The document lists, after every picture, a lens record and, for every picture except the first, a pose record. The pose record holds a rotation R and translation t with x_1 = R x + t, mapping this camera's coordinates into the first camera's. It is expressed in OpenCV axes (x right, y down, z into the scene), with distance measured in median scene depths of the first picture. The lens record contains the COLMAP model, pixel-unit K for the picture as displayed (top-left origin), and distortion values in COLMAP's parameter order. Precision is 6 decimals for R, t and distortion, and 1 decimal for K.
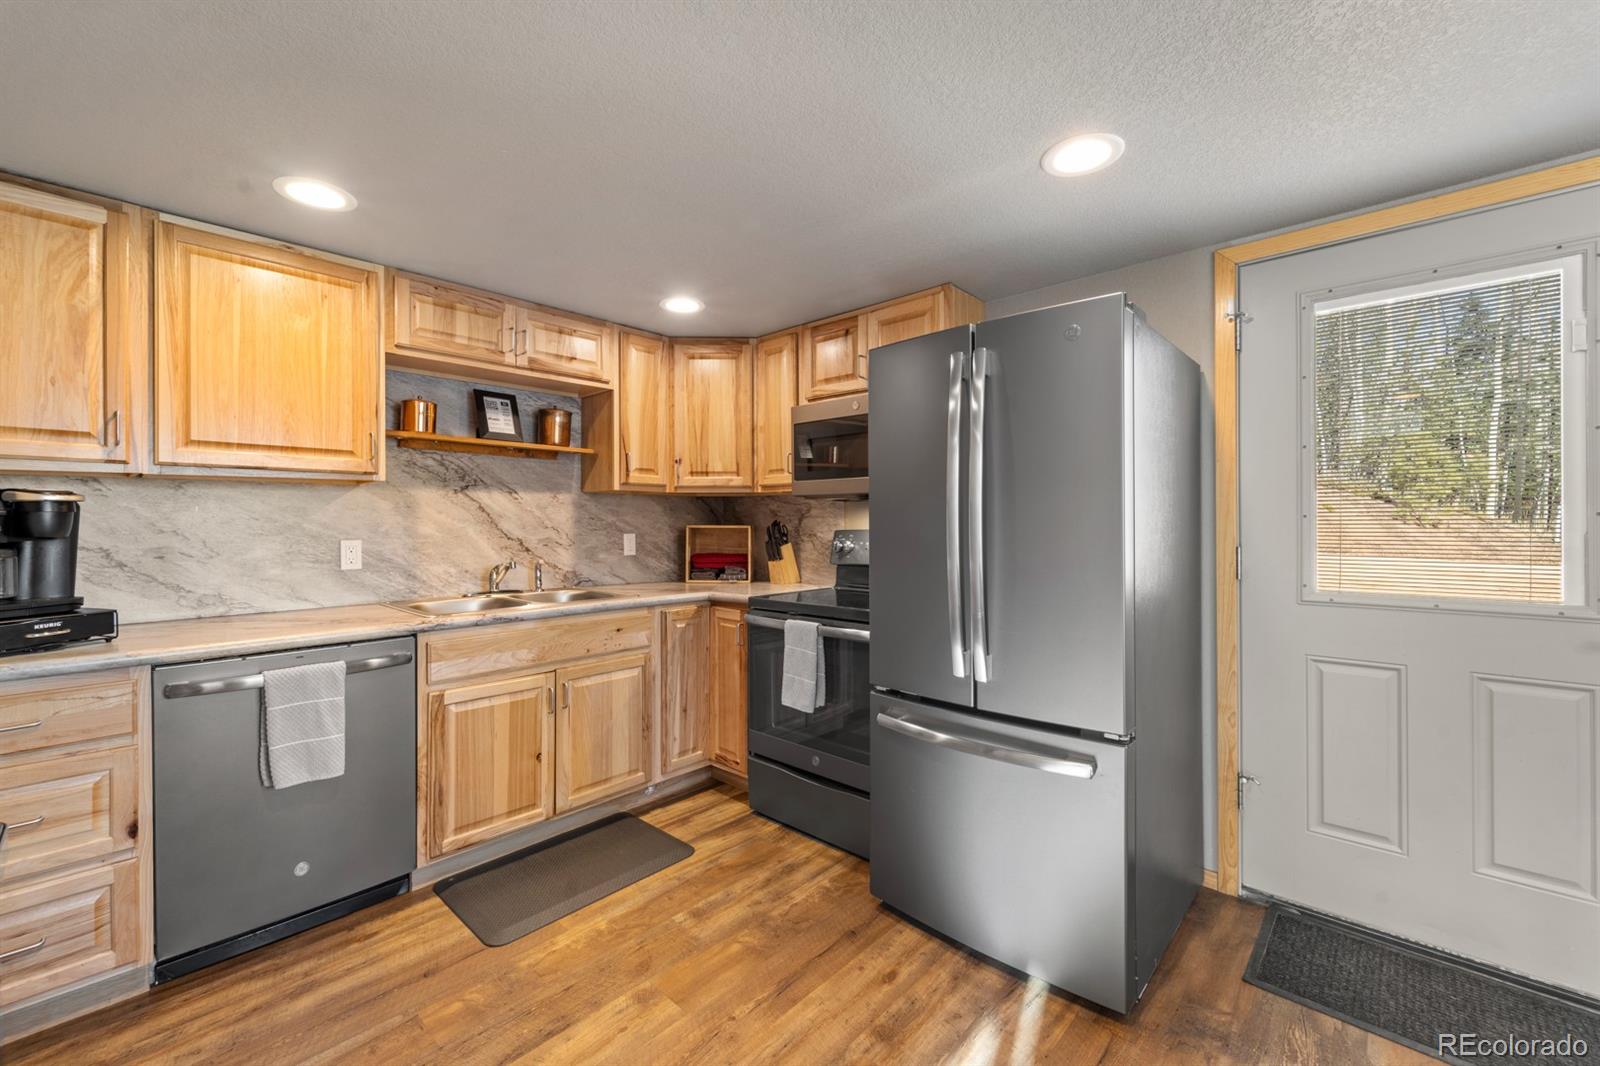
lens RADIAL K [[649.0, 0, 796.9], [0, 649.0, 524.3], [0, 0, 1]] dist [0.009615, -0.001893]
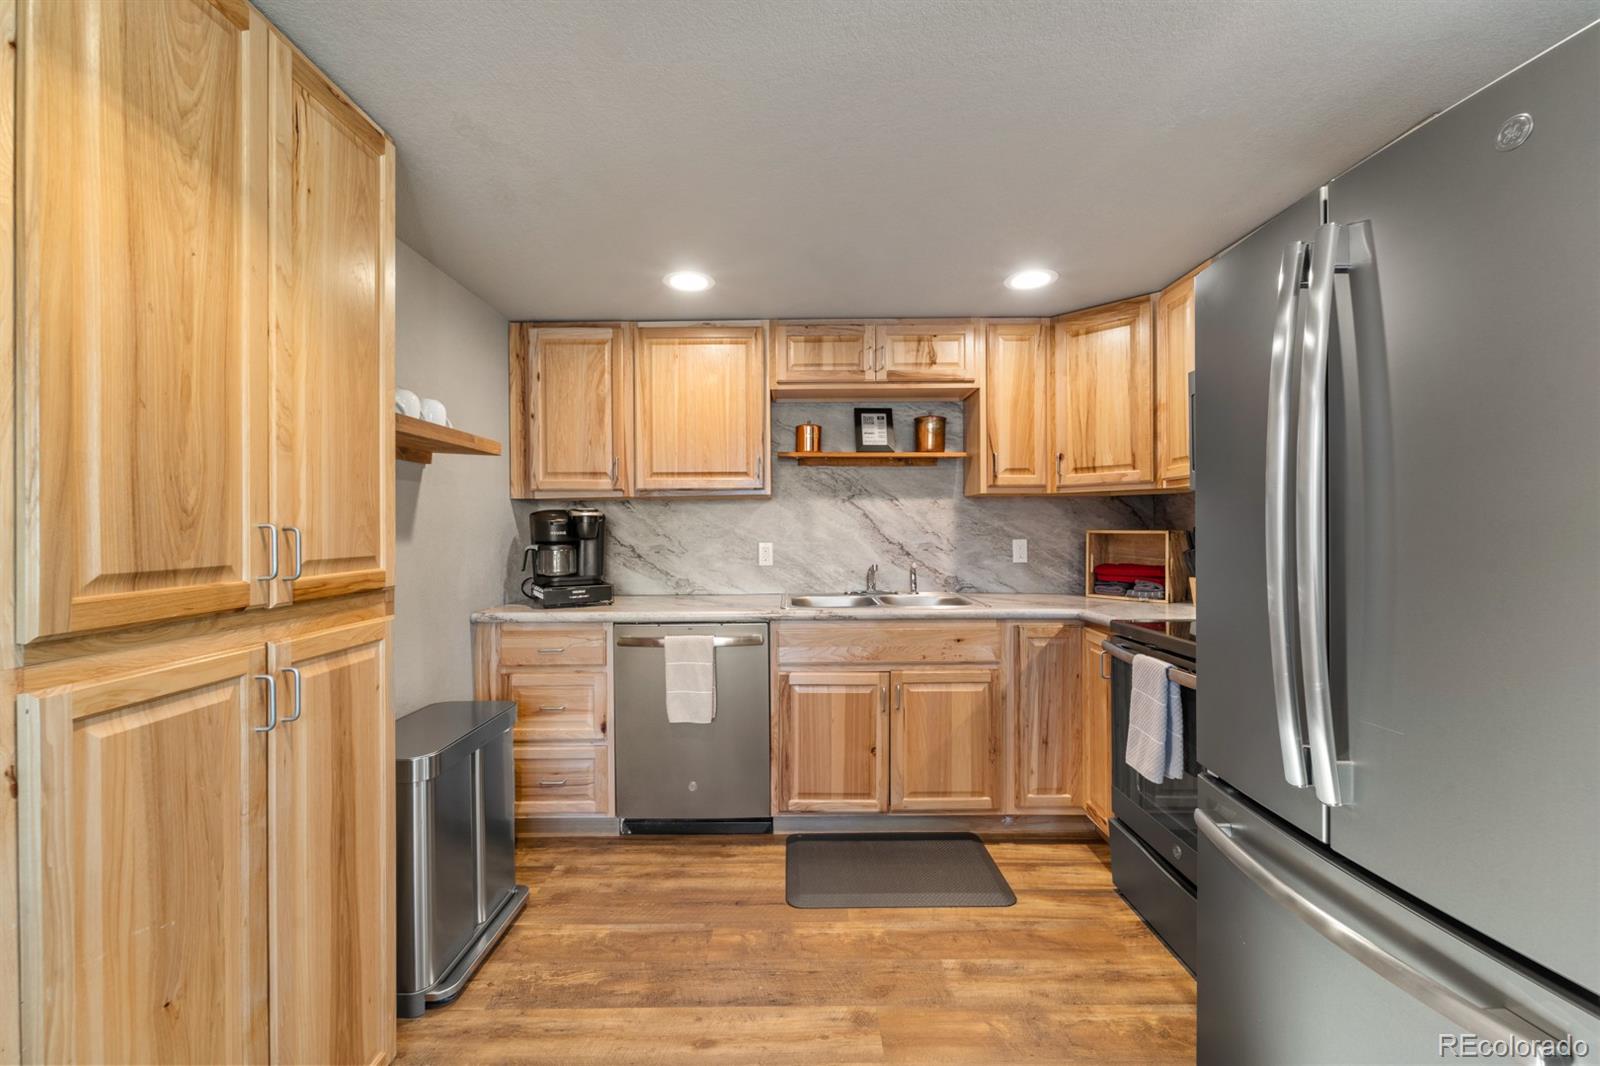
lens RADIAL K [[649.0, 0, 797.4], [0, 649.0, 531.2], [0, 0, 1]] dist [0.009615, -0.001893]
pose [[0.684728, 0.001634, -0.728797, 0.302694], [0.001856, 0.999990, 0.003986, -0.002200], [0.728796, -0.004082, 0.684719, 0.203985]]
